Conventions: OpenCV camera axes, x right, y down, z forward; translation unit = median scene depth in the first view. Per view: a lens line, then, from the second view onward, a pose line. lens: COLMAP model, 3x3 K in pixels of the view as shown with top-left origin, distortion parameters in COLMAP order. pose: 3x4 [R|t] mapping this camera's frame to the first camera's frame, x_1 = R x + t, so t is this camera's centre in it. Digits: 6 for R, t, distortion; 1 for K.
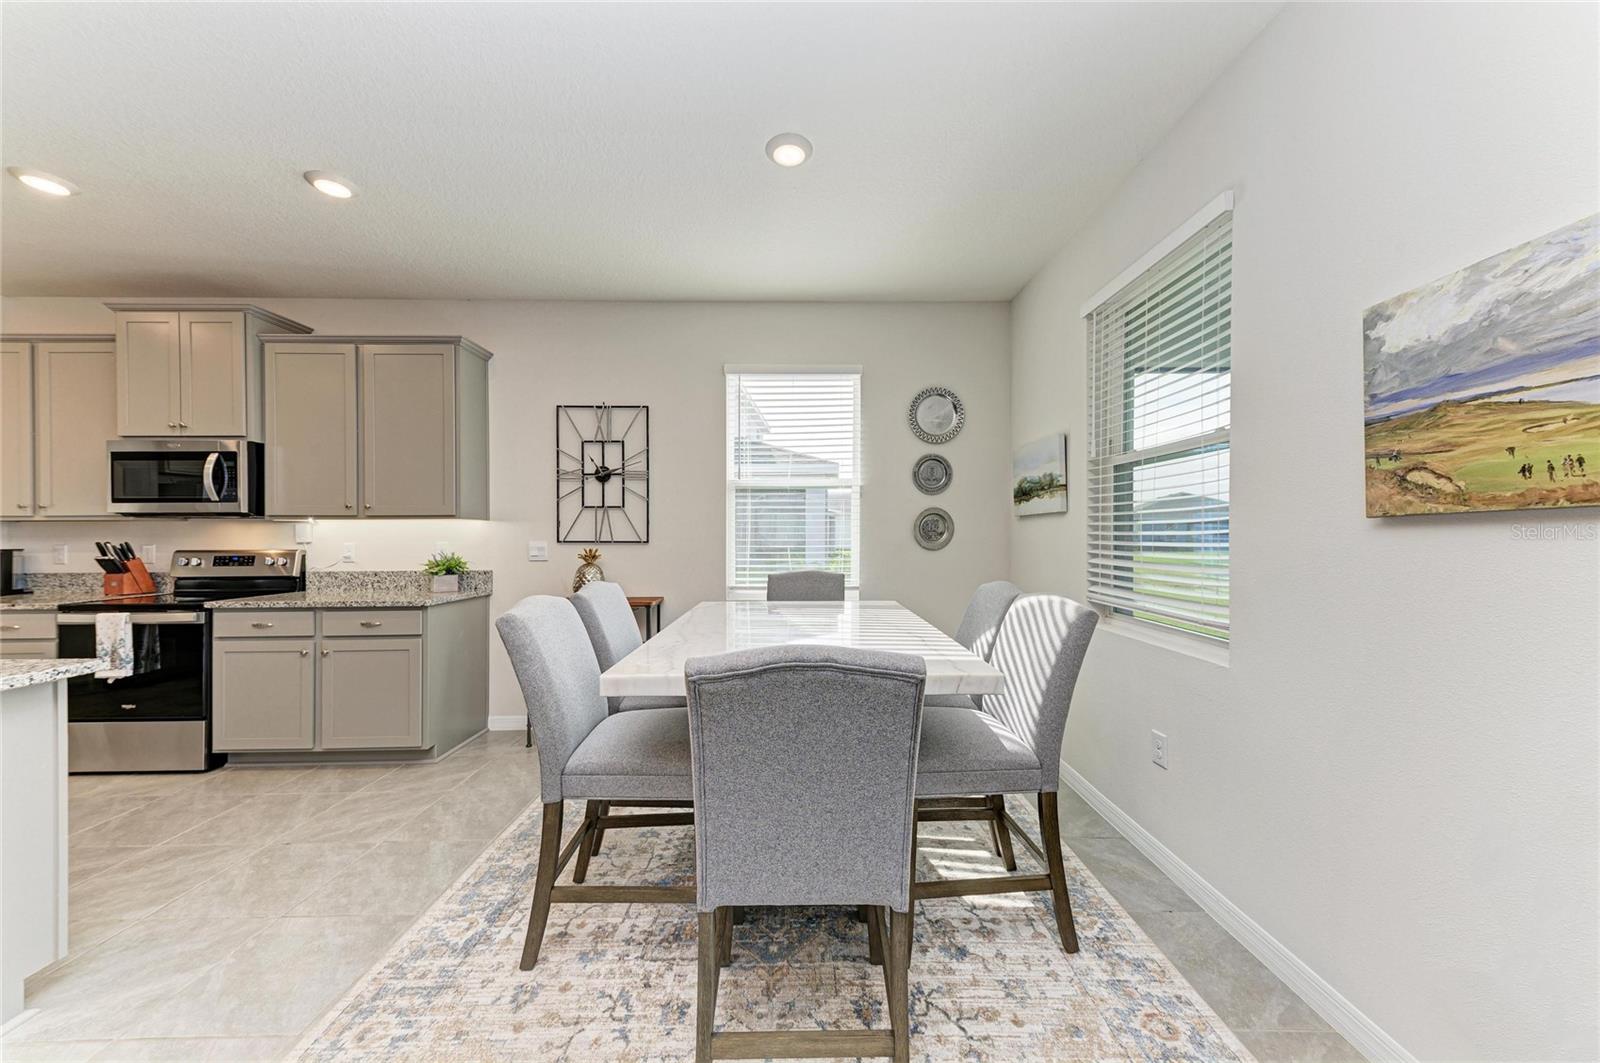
lens RADIAL K [[556.7, 0, 804.8], [0, 556.7, 536.1], [0, 0, 1]] dist [-0.004240, -0.001302]
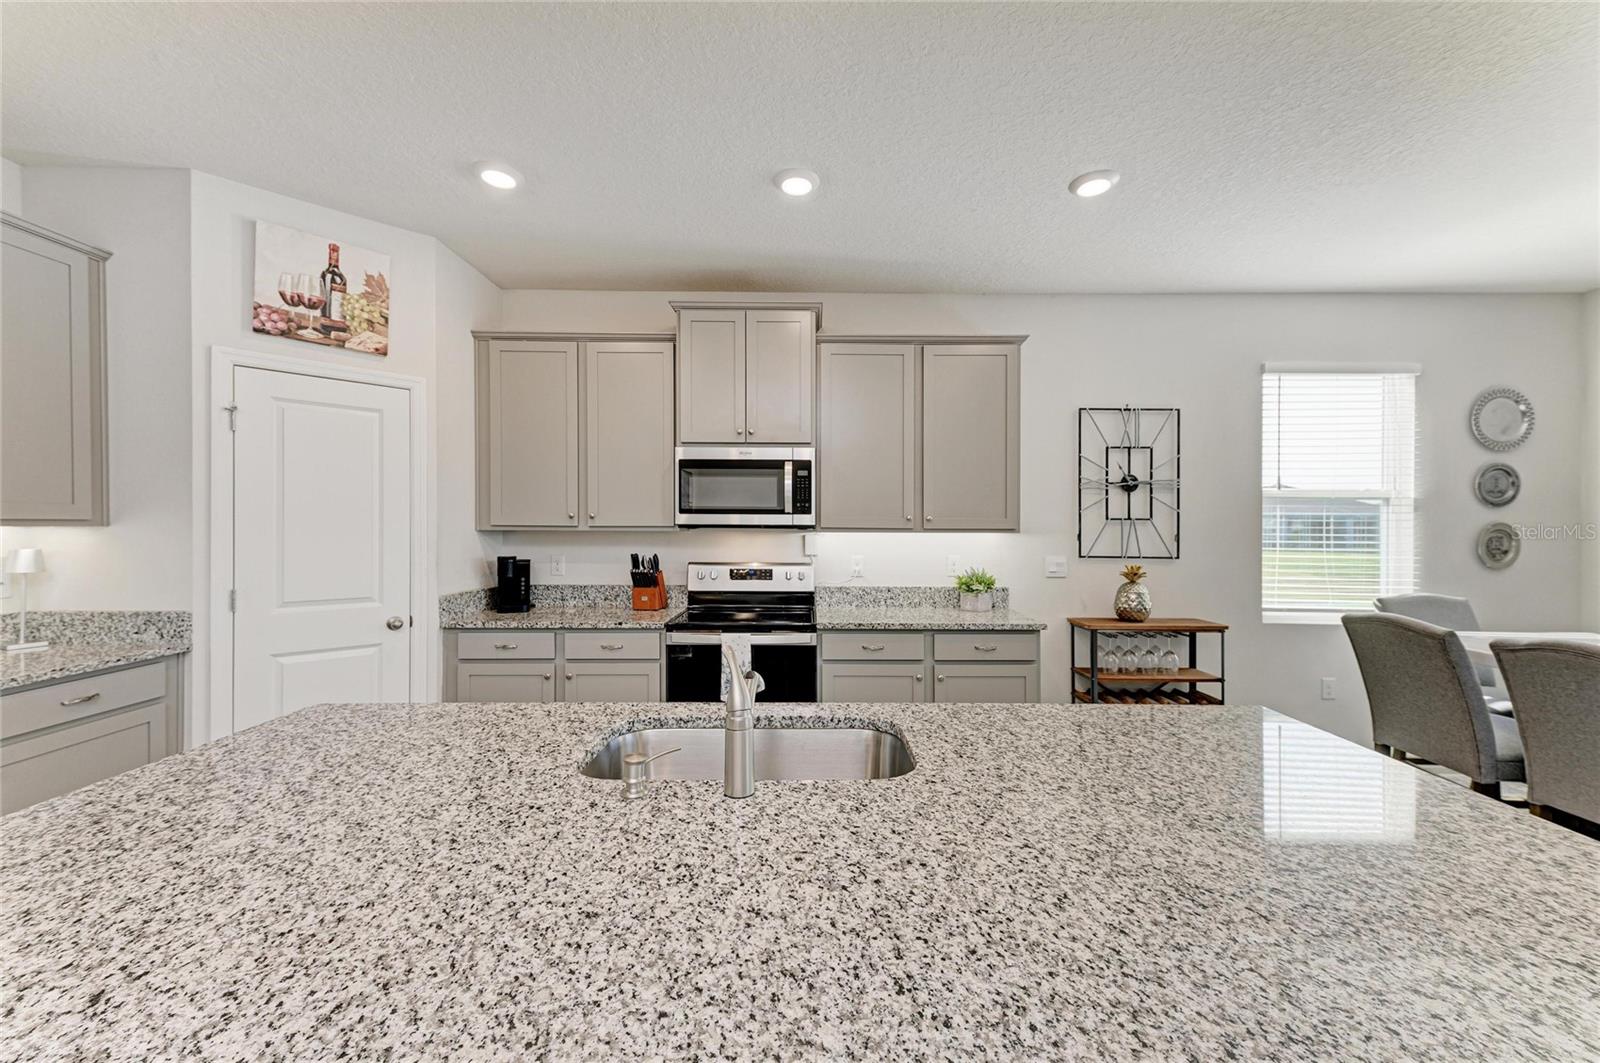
lens RADIAL K [[596.4, 0, 818.2], [0, 596.4, 530.0], [0, 0, 1]] dist [0.014465, -0.004751]
pose [[0.999476, 0.008884, -0.031132, -0.955261], [-0.008889, 0.999960, -0.000019, -0.033964], [0.031131, 0.000295, 0.999515, -0.009984]]
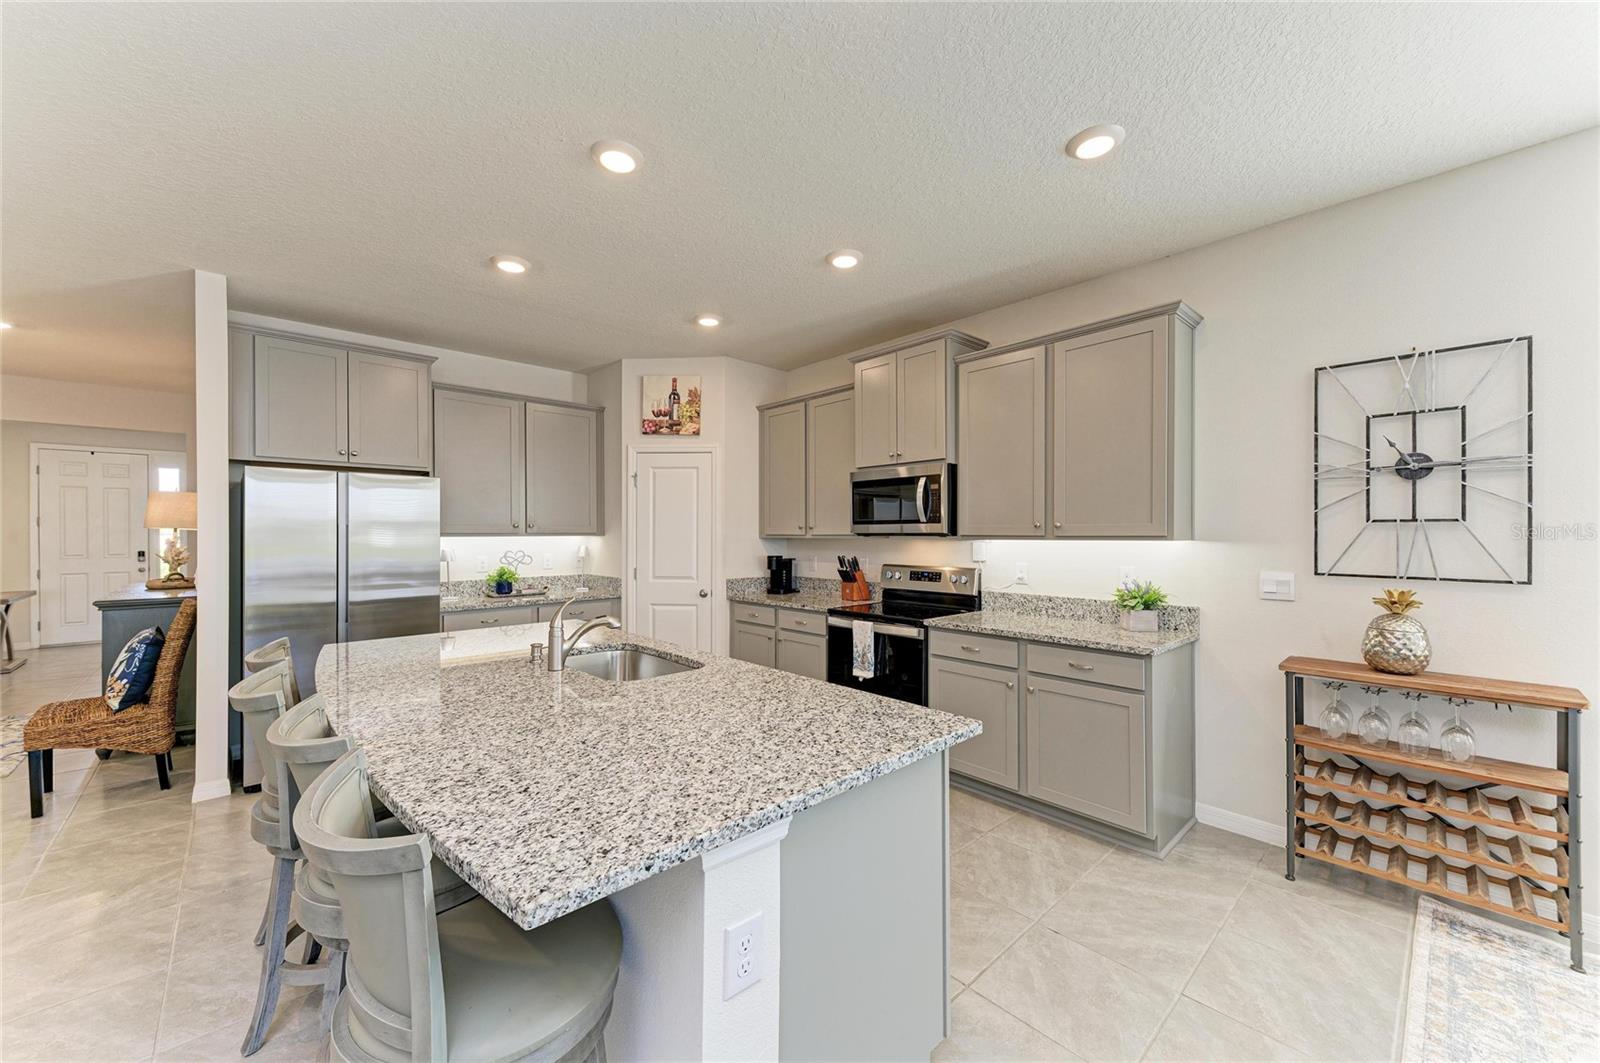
lens RADIAL K [[596.4, 0, 799.8], [0, 596.4, 537.0], [0, 0, 1]] dist [0.014465, -0.004751]
pose [[0.655386, 0.007900, -0.755253, -0.343495], [-0.005752, 0.999969, 0.005469, -0.038940], [0.755272, 0.000760, 0.655411, 0.064921]]
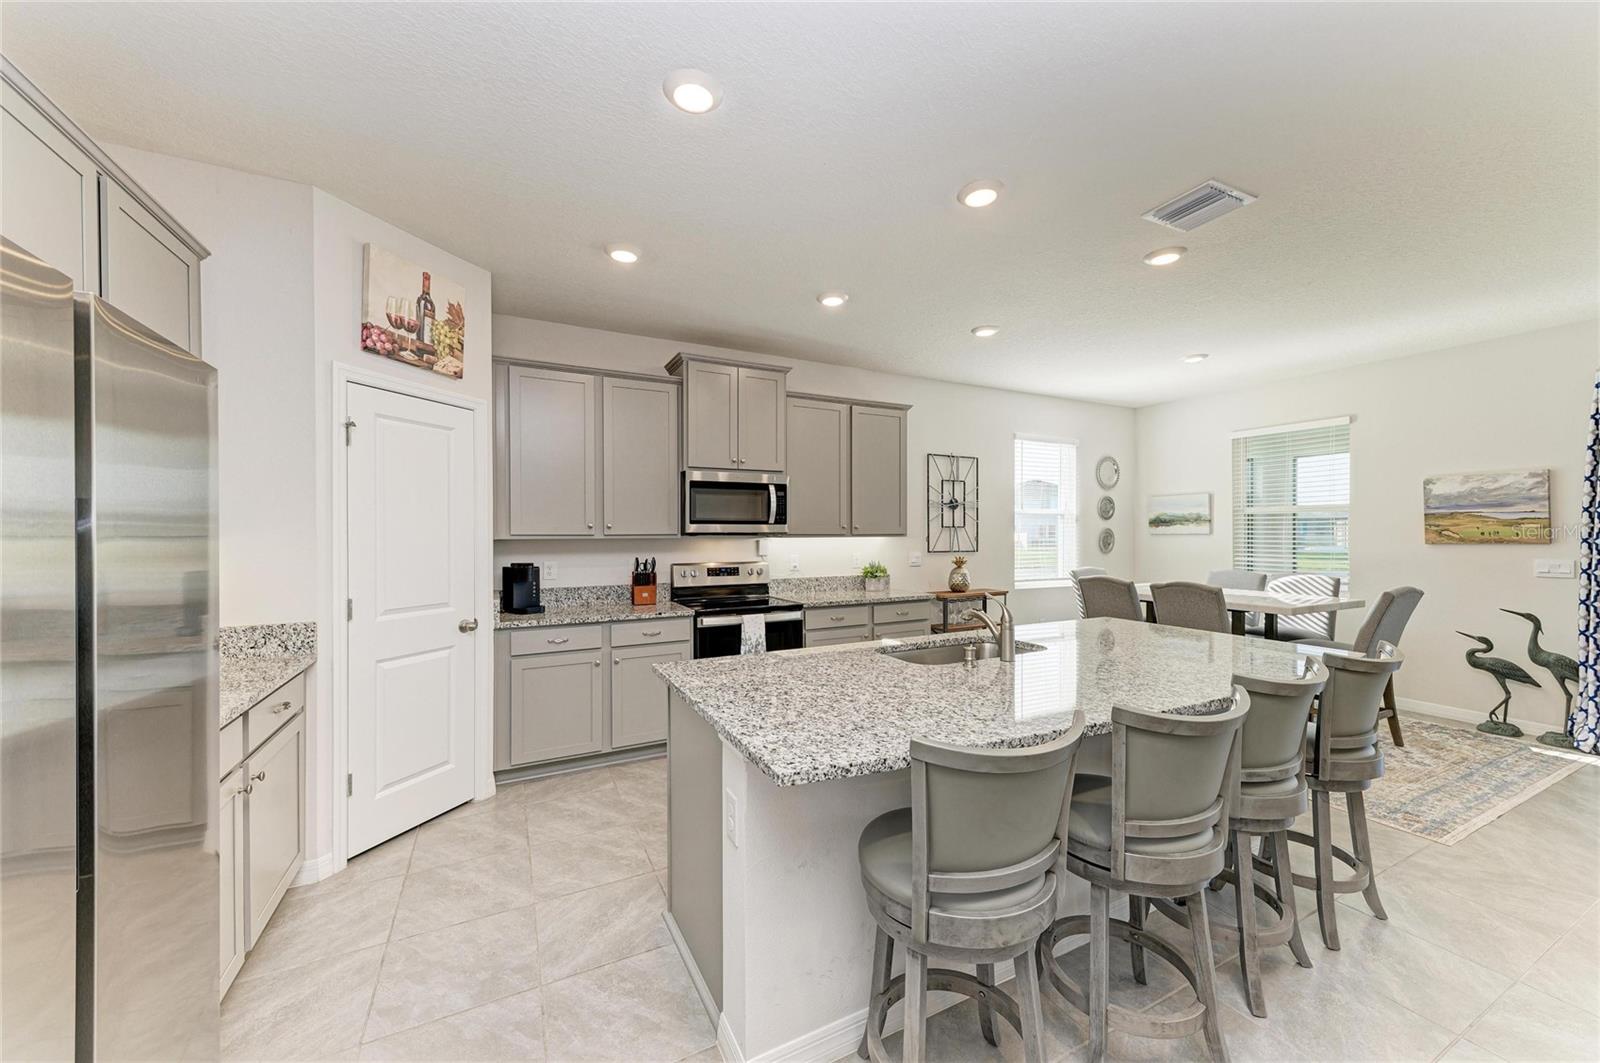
lens RADIAL K [[556.7, 0, 808.6], [0, 556.7, 534.5], [0, 0, 1]] dist [-0.004240, -0.001302]
pose [[0.909733, 0.000260, 0.415194, -1.469594], [0.000212, 0.999999, -0.001089, -0.035757], [-0.415194, 0.001078, 0.909732, -0.175305]]
